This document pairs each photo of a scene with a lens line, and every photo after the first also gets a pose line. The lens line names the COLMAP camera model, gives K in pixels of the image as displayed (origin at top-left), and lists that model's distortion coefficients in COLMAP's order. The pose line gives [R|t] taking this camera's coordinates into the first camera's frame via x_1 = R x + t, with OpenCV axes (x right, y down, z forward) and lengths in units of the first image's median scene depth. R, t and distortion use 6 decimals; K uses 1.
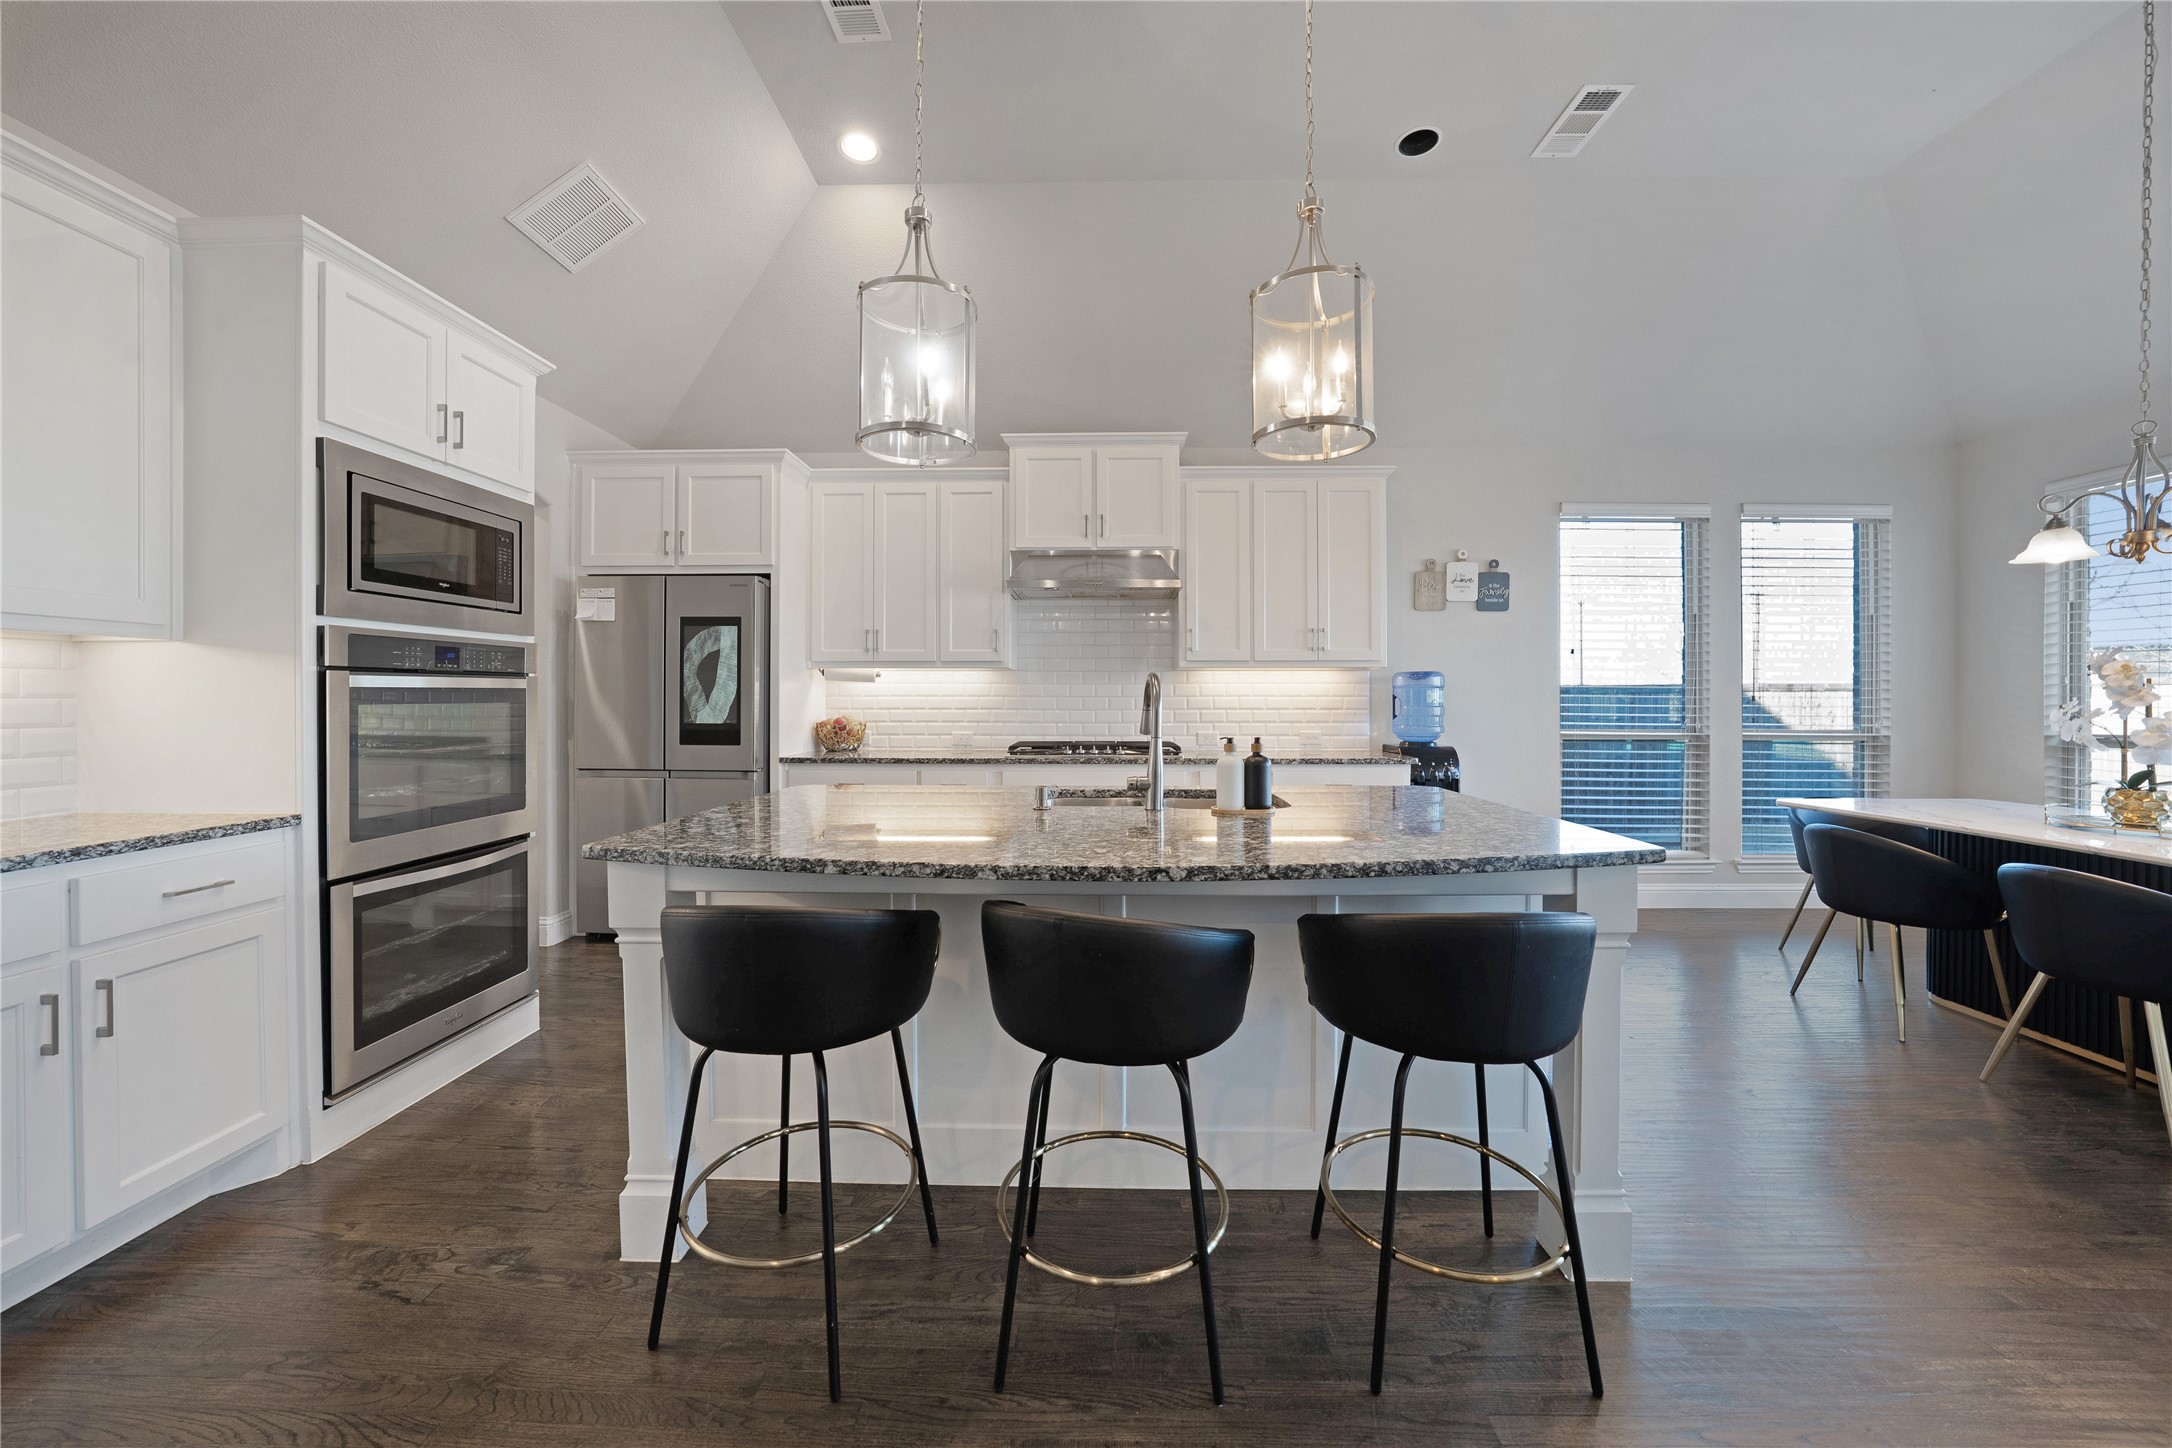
lens RADIAL K [[755.6, 0, 1095.1], [0, 755.6, 690.0], [0, 0, 1]] dist [-0.027672, 0.004318]
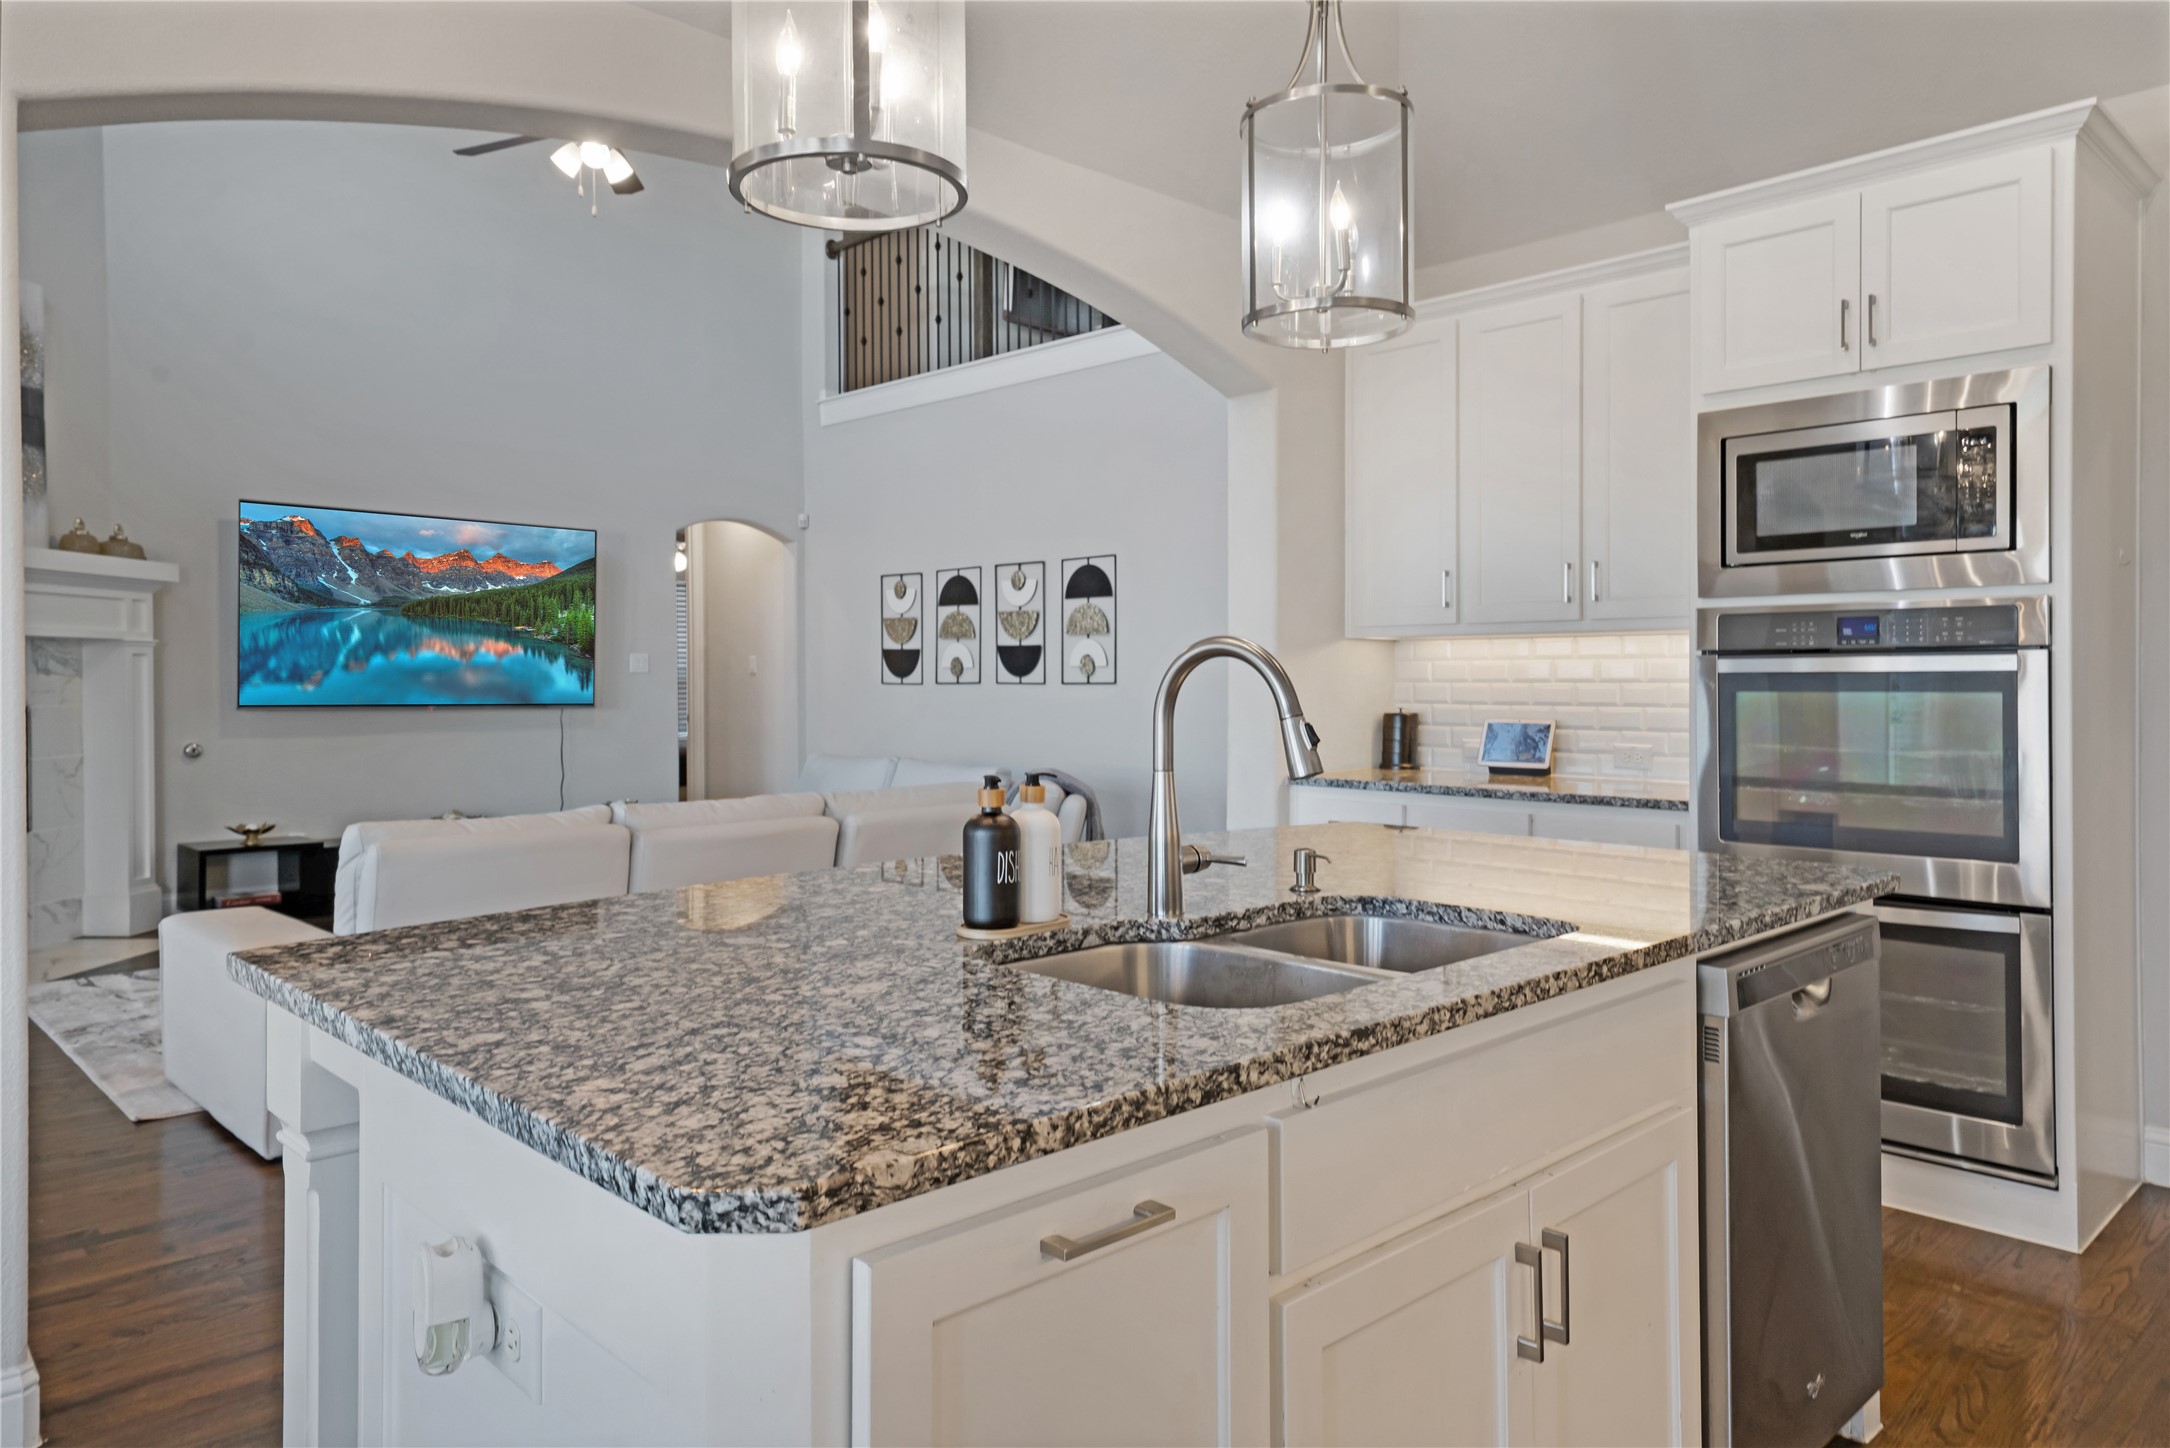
lens RADIAL K [[1413.0, 0, 1082.8], [0, 1413.0, 704.0], [0, 0, 1]] dist [0.007435, 0.005846]
pose [[-0.710839, 0.013208, -0.703230, 0.447116], [0.007786, 0.999910, 0.010911, 0.005538], [0.703311, 0.002281, -0.710878, 0.946951]]
